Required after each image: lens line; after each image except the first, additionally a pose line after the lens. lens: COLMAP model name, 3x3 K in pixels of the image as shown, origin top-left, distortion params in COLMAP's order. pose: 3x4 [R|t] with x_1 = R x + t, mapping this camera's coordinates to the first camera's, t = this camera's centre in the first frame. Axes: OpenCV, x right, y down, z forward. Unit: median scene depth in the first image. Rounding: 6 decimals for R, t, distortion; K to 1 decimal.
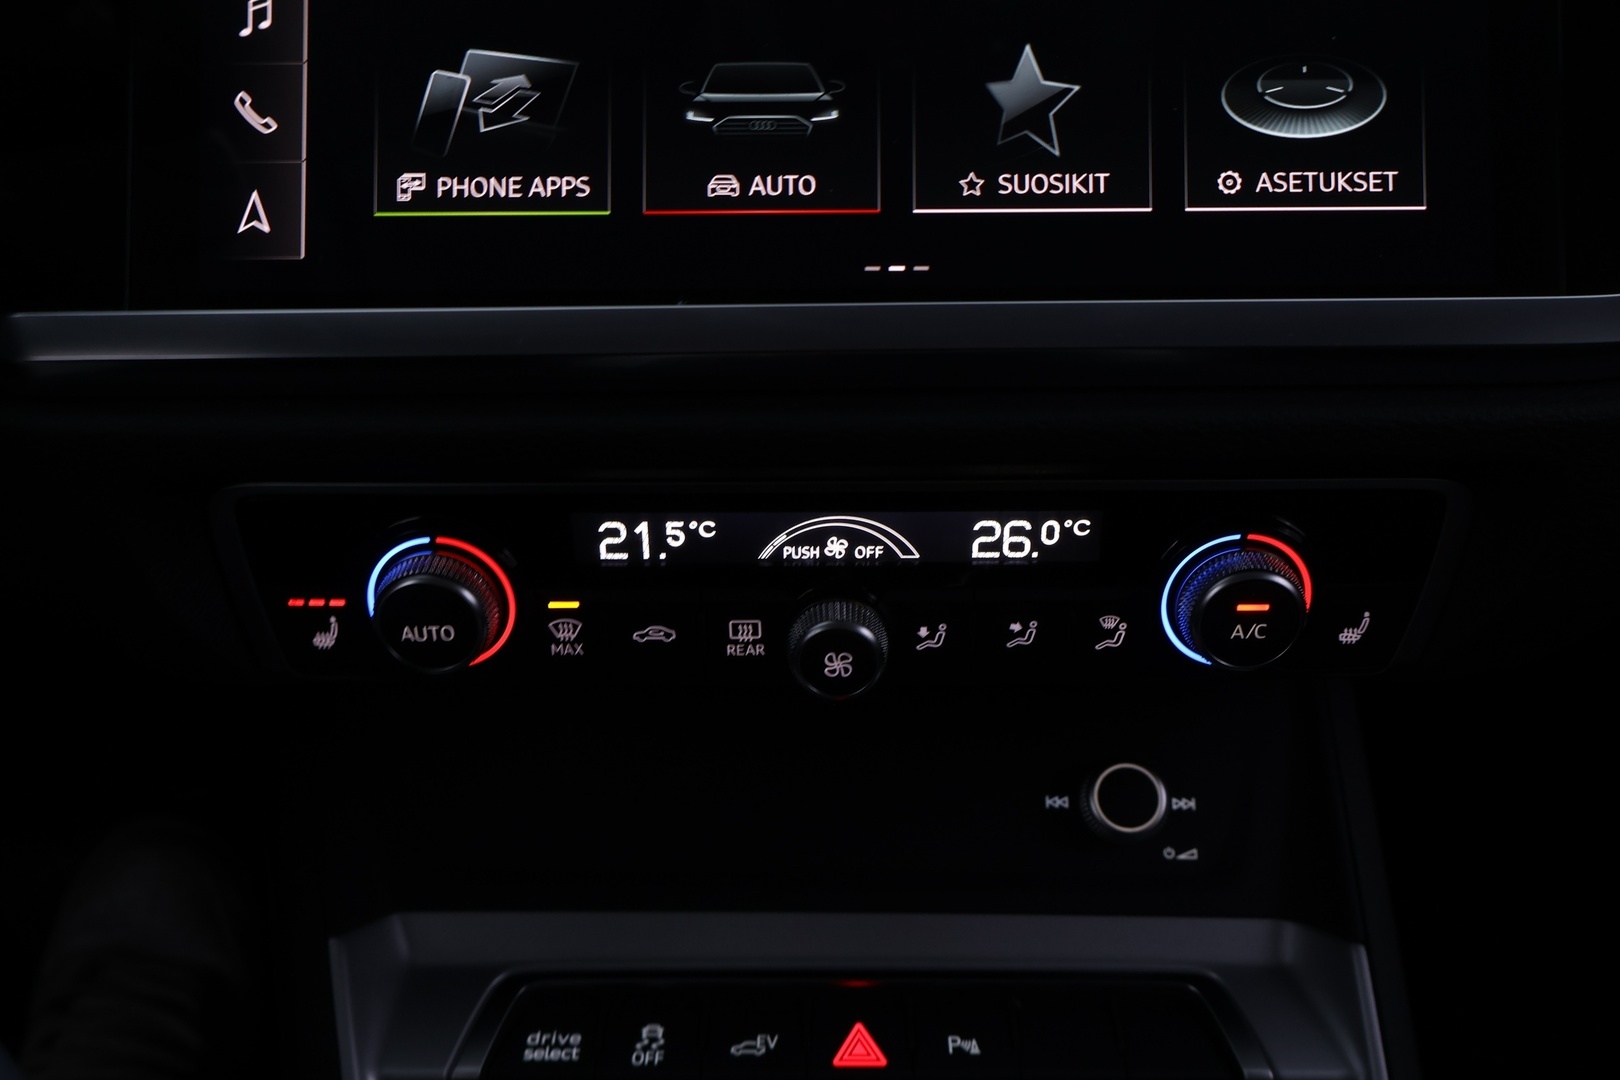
lens RADIAL K [[1432.3, 0, 804.7], [0, 1432.3, 553.0], [0, 0, 1]] dist [0.013215, 0.000979]
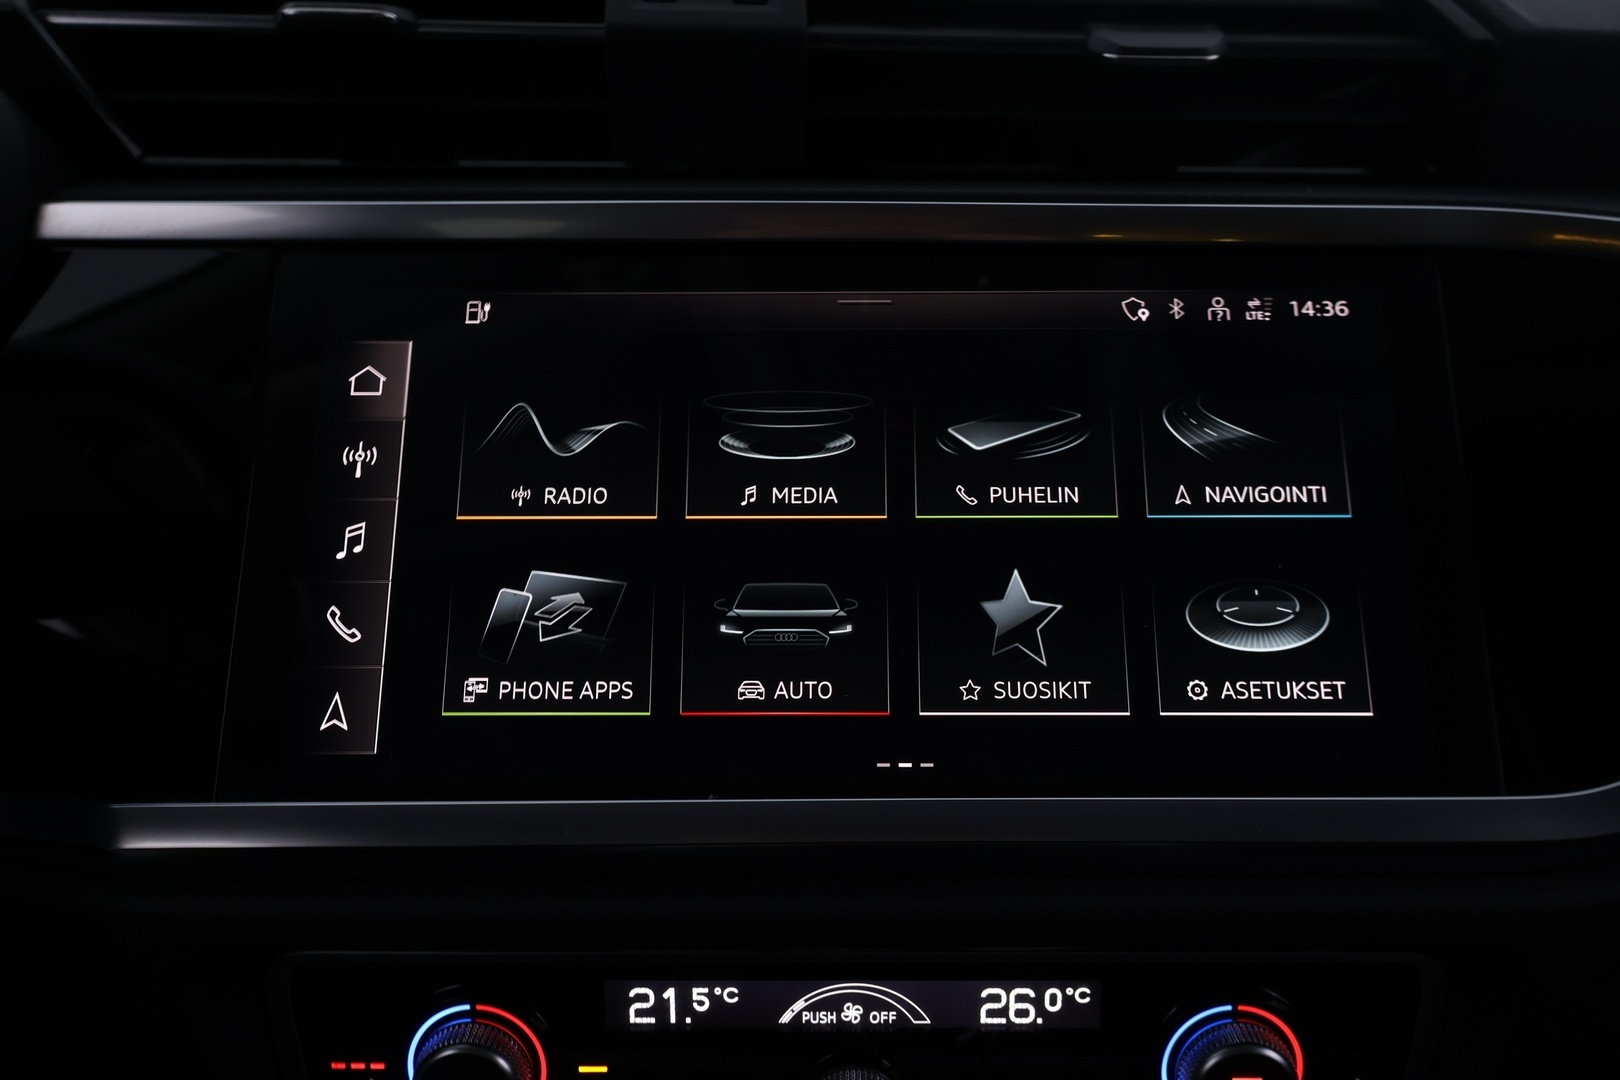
lens RADIAL K [[1432.3, 0, 814.3], [0, 1432.3, 527.5], [0, 0, 1]] dist [0.013215, 0.000979]
pose [[0.999997, 0.001410, -0.002106, -0.004266], [-0.001868, 0.971650, -0.236416, -0.103071], [0.001713, 0.236419, 0.971650, -0.118824]]
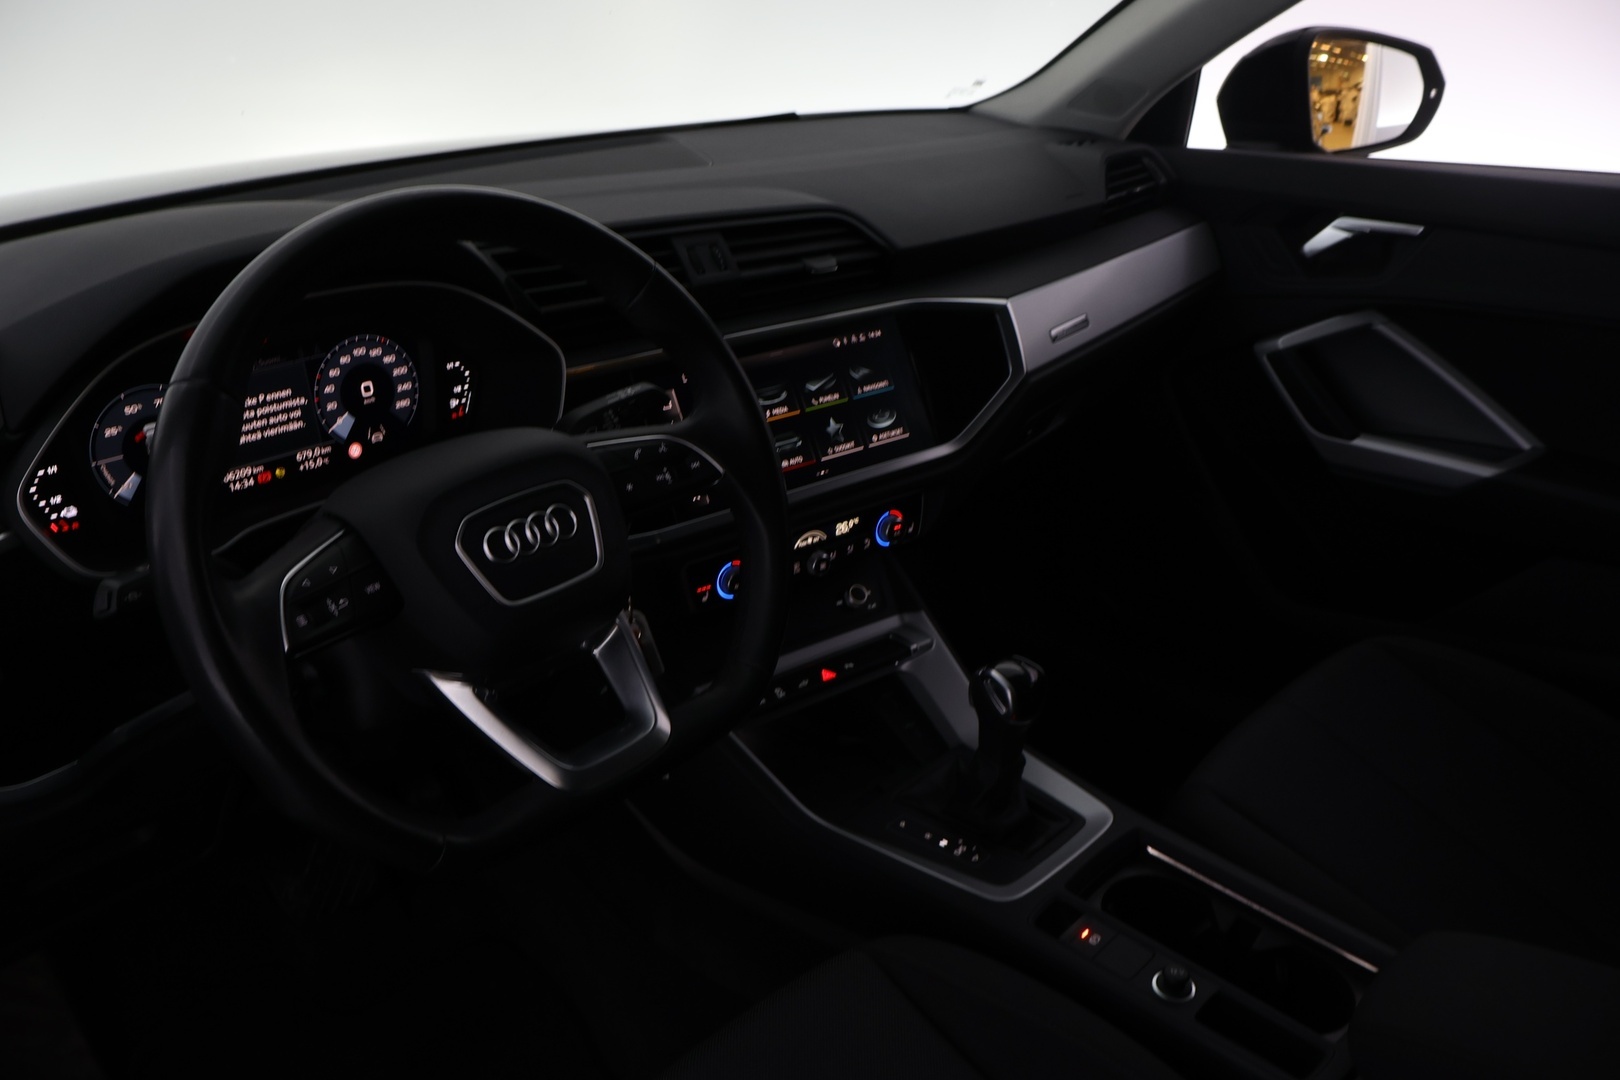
lens RADIAL K [[1448.1, 0, 817.0], [0, 1448.1, 537.3], [0, 0, 1]] dist [0.088333, 0.025810]
pose [[0.794205, -0.253591, 0.552204, -2.256295], [0.283117, 0.958518, 0.032993, -0.143874], [-0.537664, 0.130135, 0.833056, -2.467822]]
